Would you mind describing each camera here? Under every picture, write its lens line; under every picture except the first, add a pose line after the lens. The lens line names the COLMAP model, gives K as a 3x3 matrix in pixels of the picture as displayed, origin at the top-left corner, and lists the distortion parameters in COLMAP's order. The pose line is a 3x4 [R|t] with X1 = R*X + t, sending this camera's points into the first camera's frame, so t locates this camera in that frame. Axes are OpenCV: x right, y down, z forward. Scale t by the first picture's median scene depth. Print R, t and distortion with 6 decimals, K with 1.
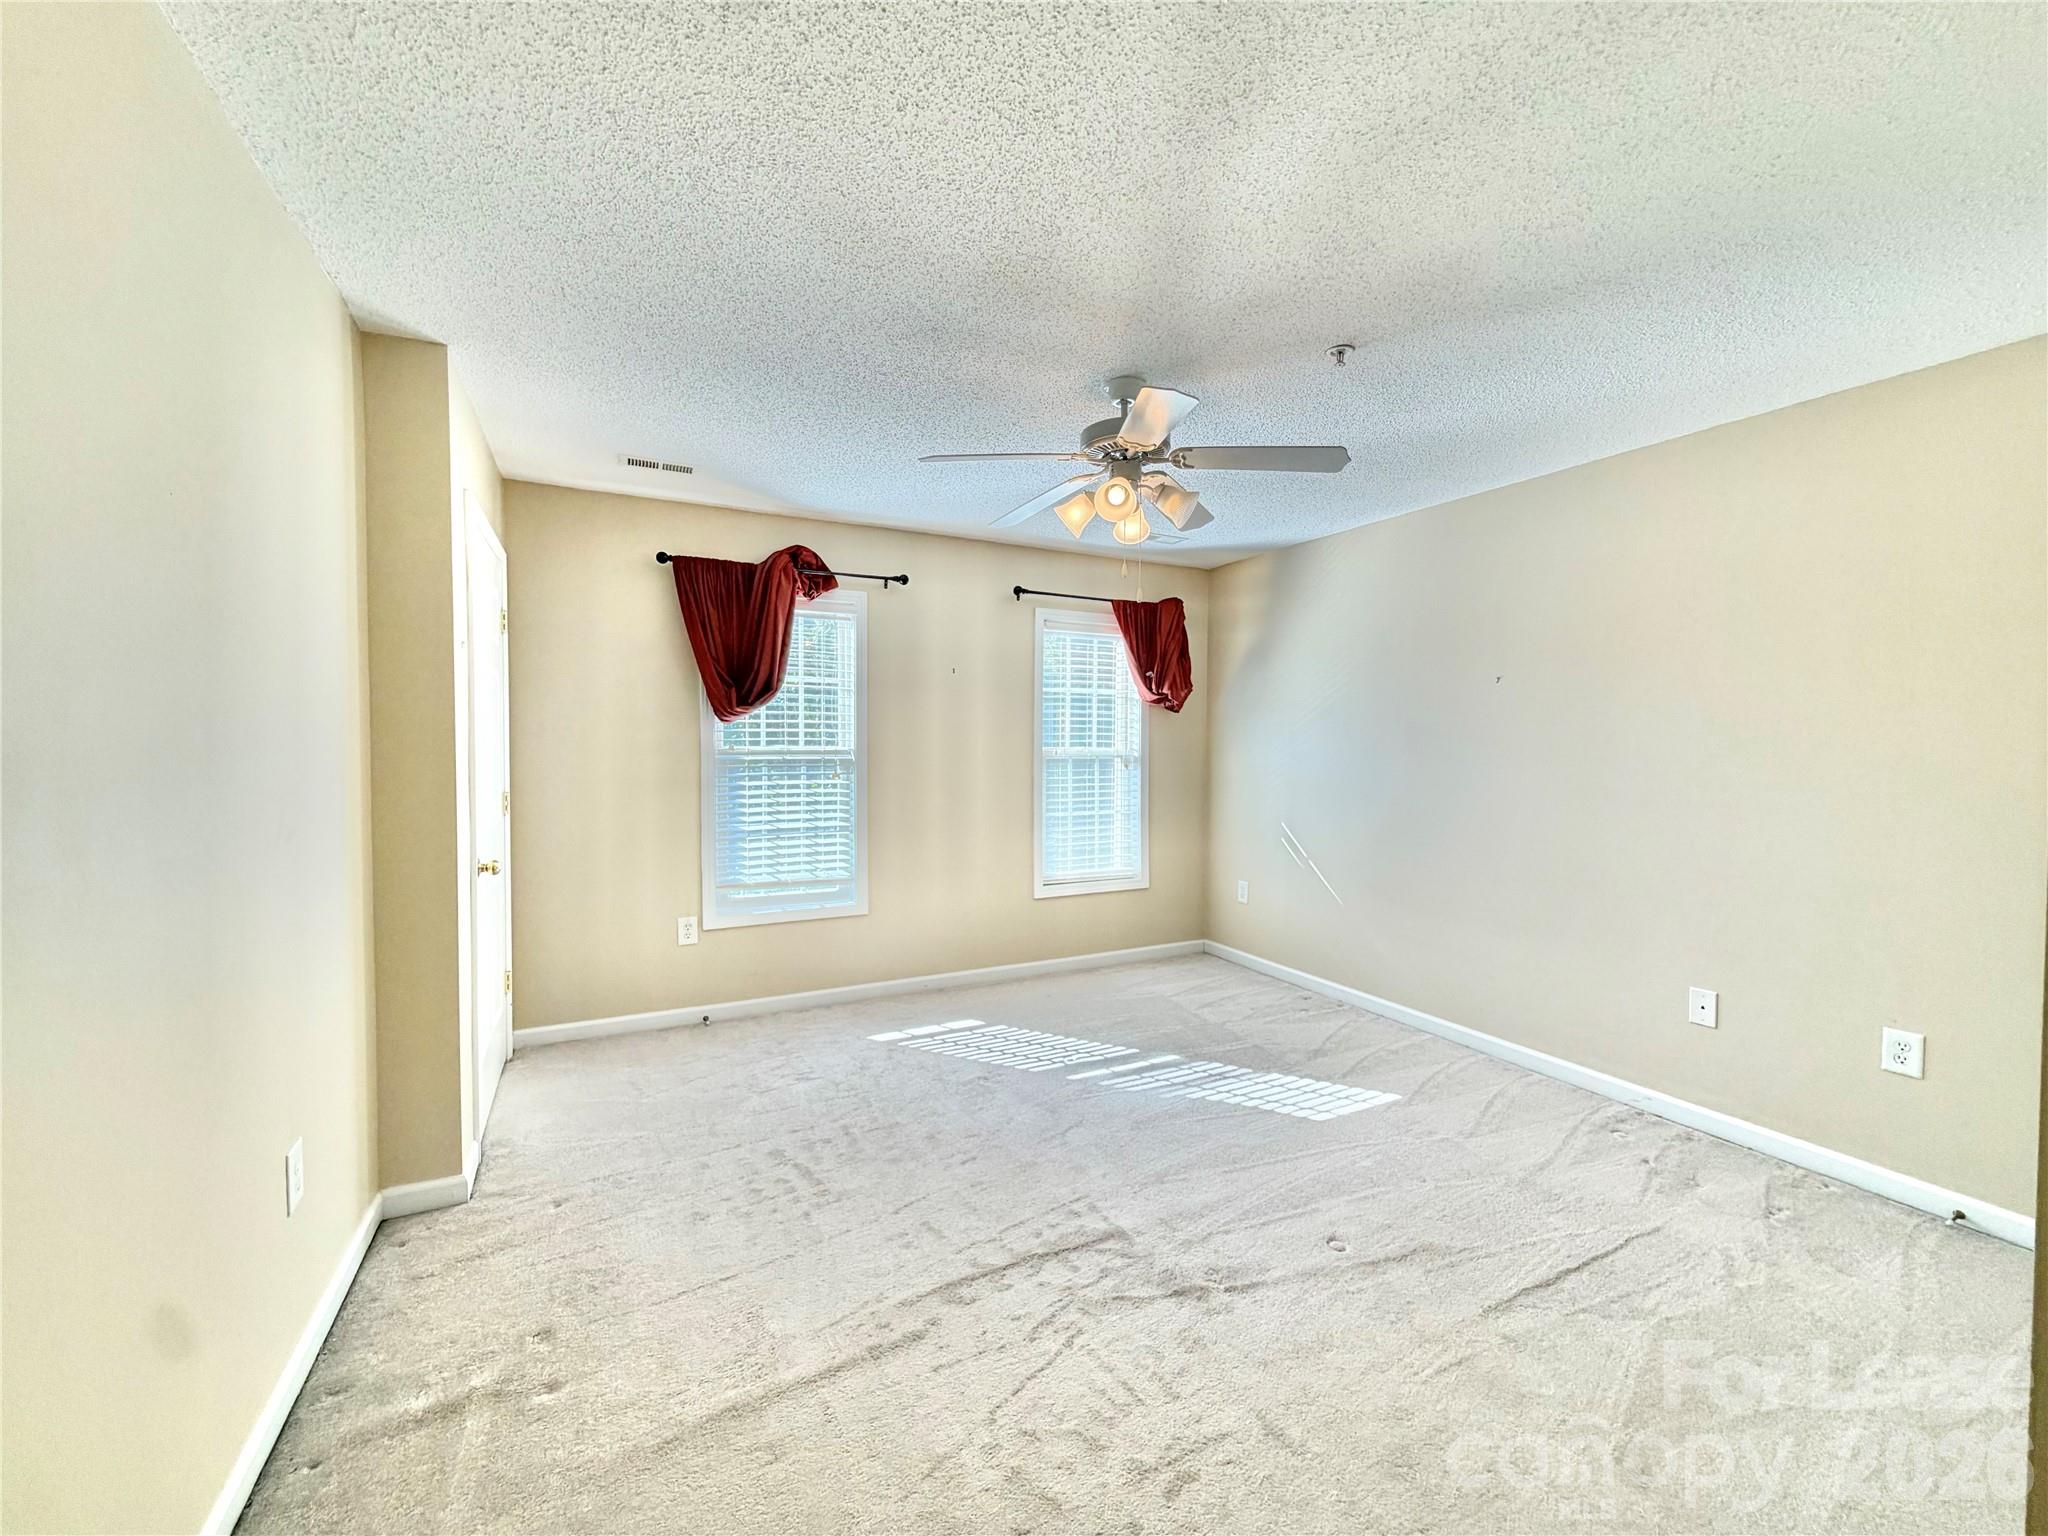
lens RADIAL K [[824.0, 0, 1025.0], [0, 824.0, 780.3], [0, 0, 1]] dist [0.001410, 0.000067]
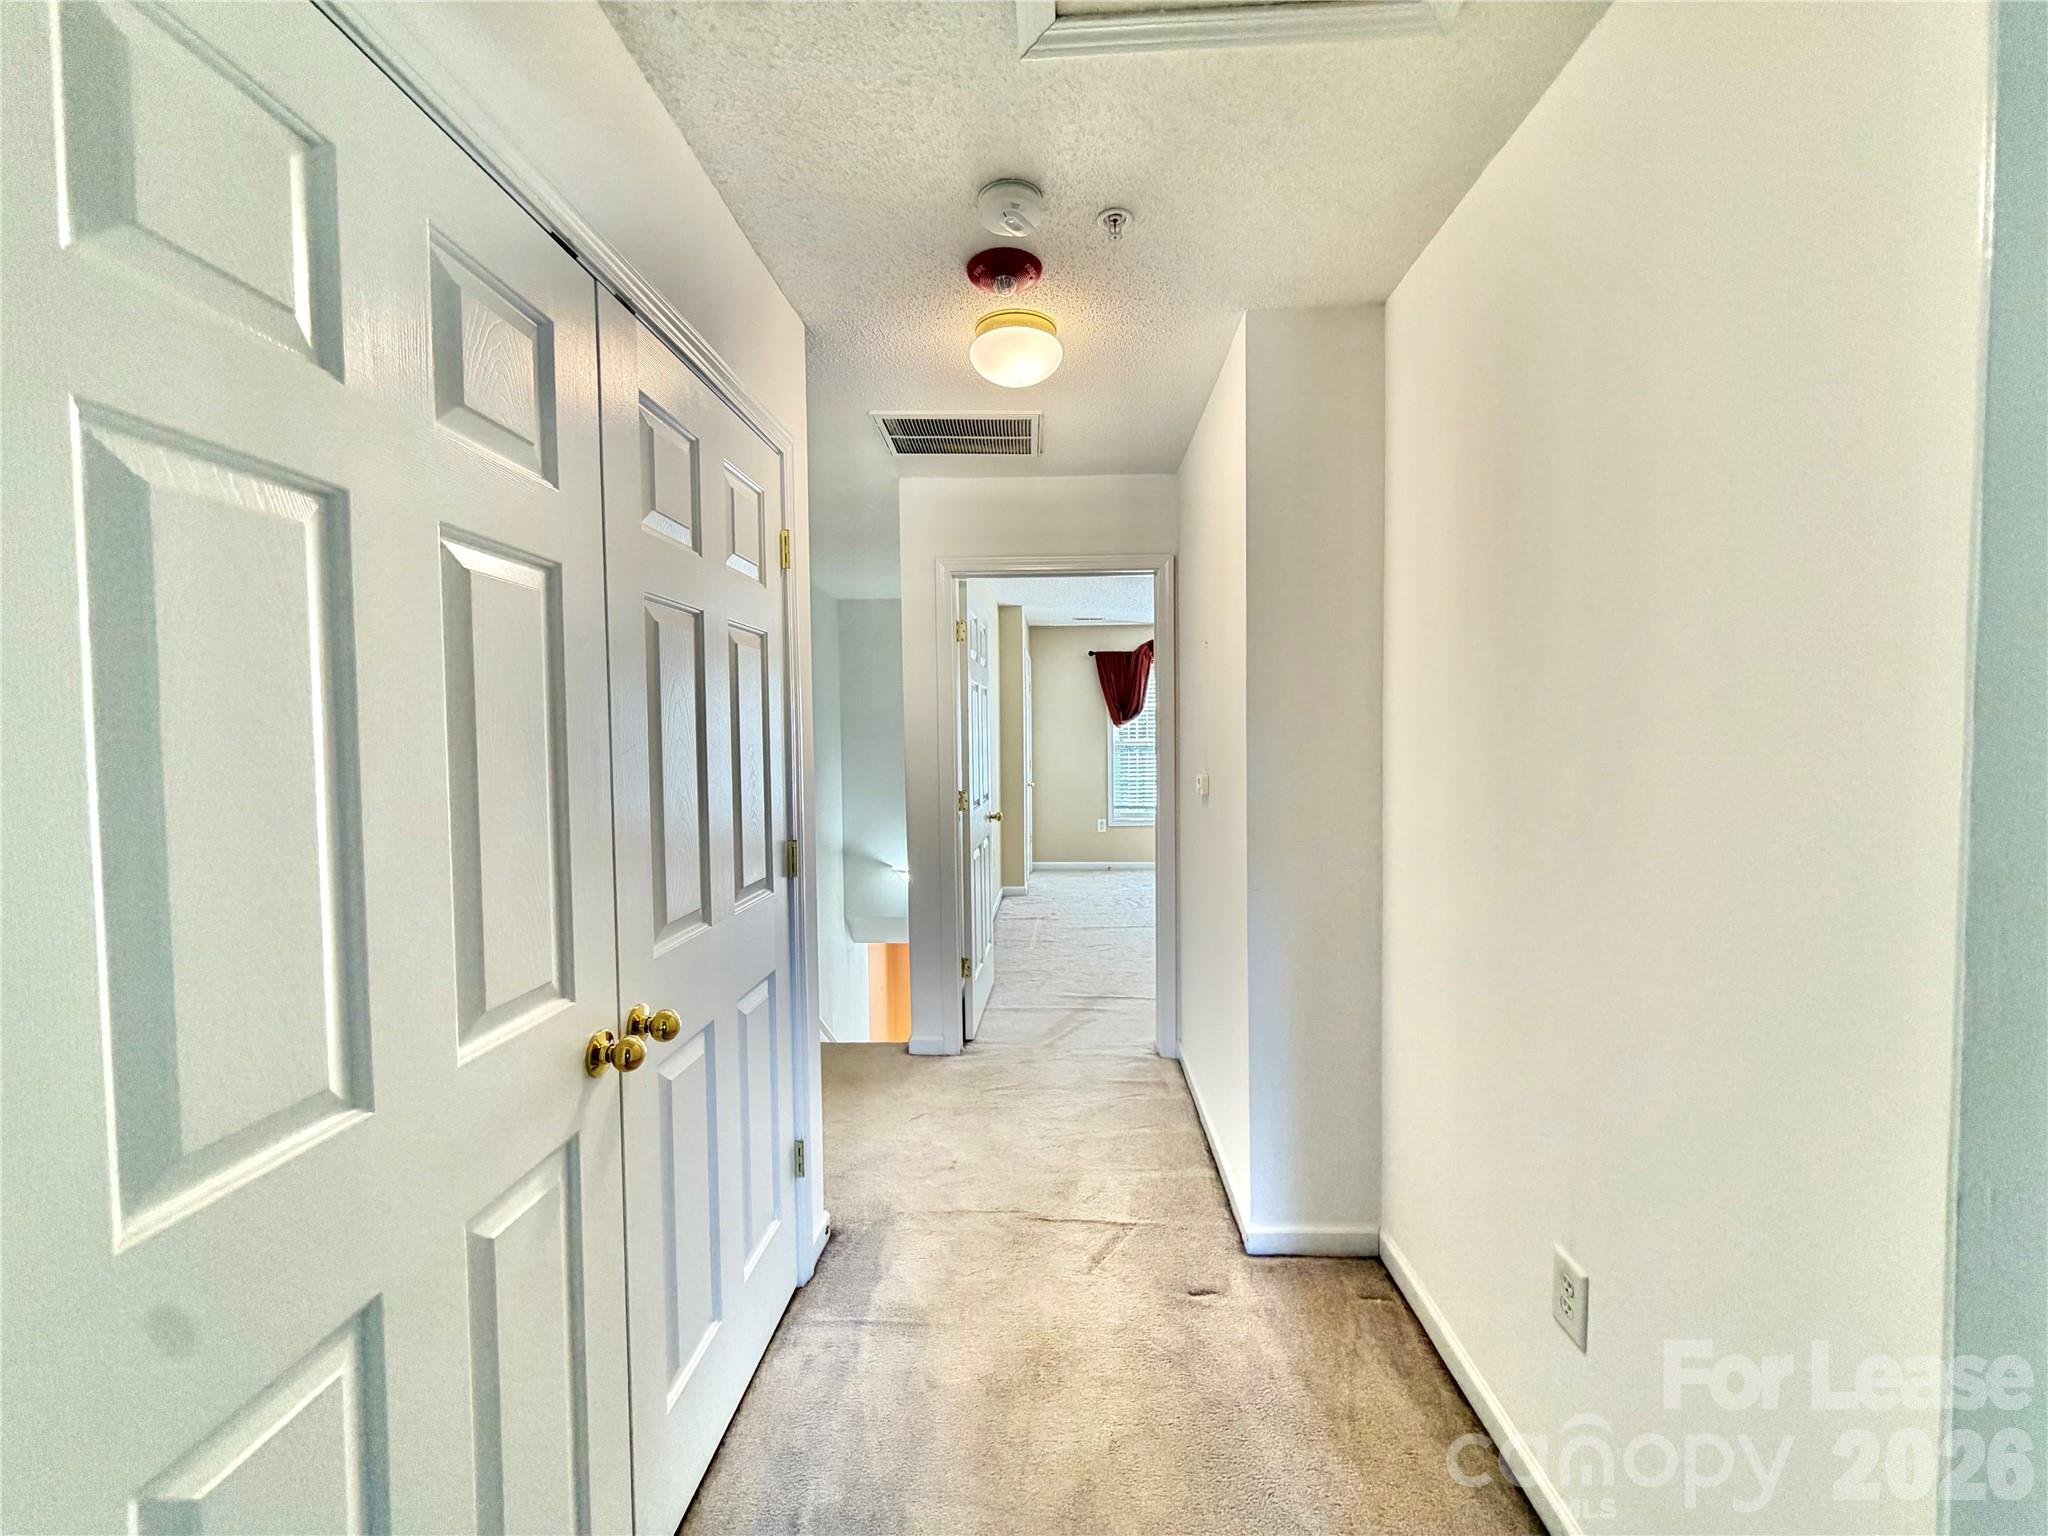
lens RADIAL K [[824.0, 0, 1027.5], [0, 824.0, 767.0], [0, 0, 1]] dist [0.001410, 0.000067]
pose [[0.869295, 0.012210, -0.494142, 0.485606], [-0.004003, 0.999836, 0.017664, -0.003889], [0.494277, -0.013377, 0.869201, -0.966390]]
